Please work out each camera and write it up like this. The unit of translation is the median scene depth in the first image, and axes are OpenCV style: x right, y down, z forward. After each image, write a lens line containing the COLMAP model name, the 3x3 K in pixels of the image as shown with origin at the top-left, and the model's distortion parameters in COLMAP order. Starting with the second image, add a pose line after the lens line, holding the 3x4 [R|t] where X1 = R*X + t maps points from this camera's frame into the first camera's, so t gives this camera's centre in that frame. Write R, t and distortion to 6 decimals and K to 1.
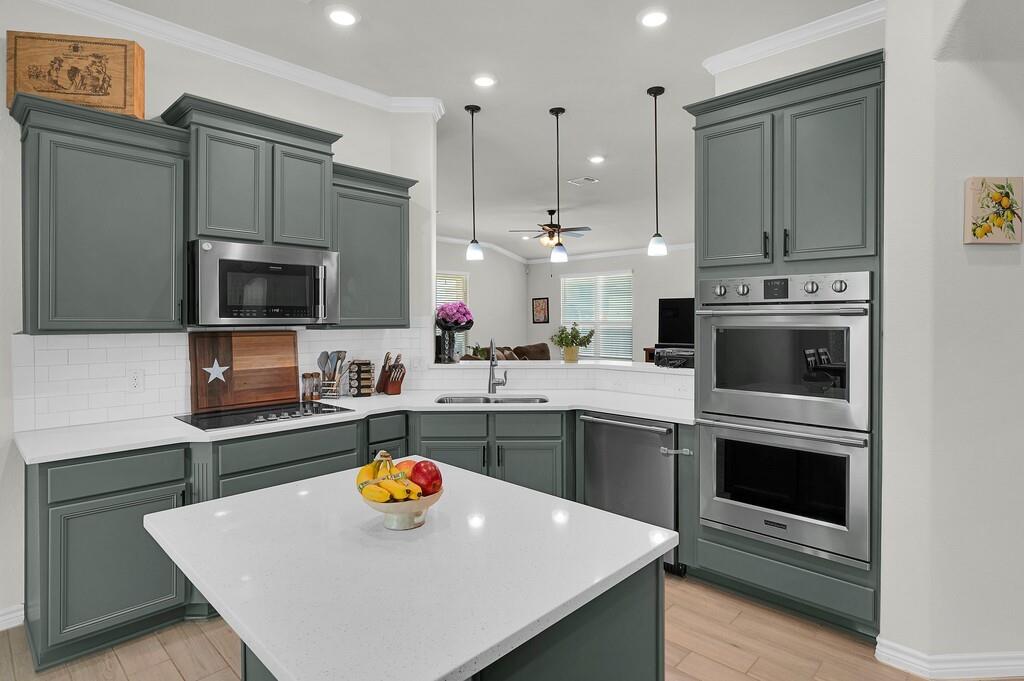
lens RADIAL K [[531.8, 0, 517.6], [0, 531.8, 321.3], [0, 0, 1]] dist [-0.015837, -0.000280]
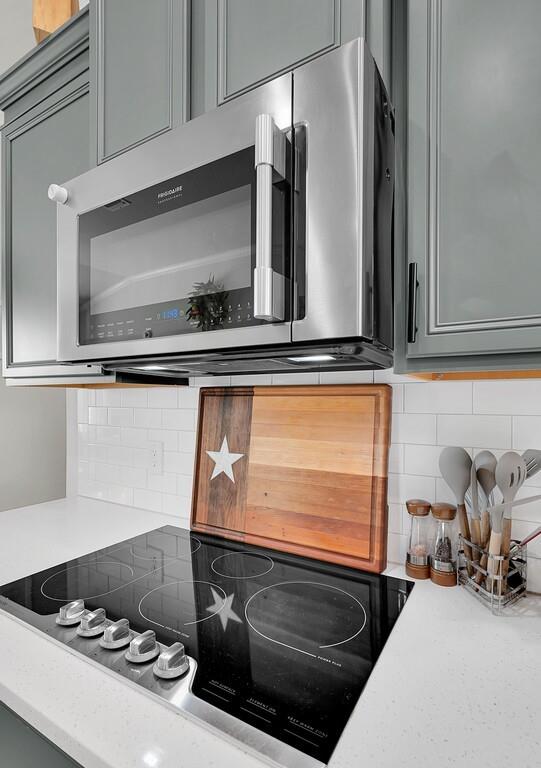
lens RADIAL K [[388.7, 0, 276.4], [0, 388.7, 400.5], [0, 0, 1]] dist [0.001538, 0.000057]
pose [[0.223073, 0.003442, -0.974796, -0.174138], [-0.010487, 0.999944, 0.001131, 0.032882], [0.974745, 0.009970, 0.223096, 0.934358]]
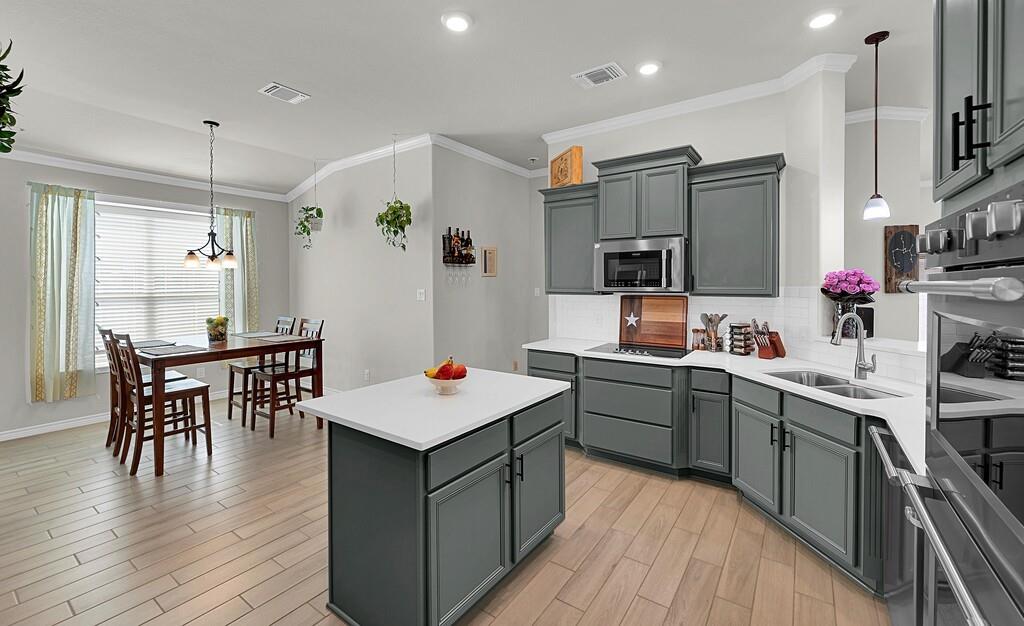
lens RADIAL K [[410.2, 0, 529.8], [0, 410.2, 287.7], [0, 0, 1]] dist [-0.013152, -0.000393]
pose [[0.164253, 0.008670, -0.986380, 0.599889], [-0.006111, 0.999951, 0.007772, -0.011185], [0.986399, 0.004751, 0.164298, 0.469141]]
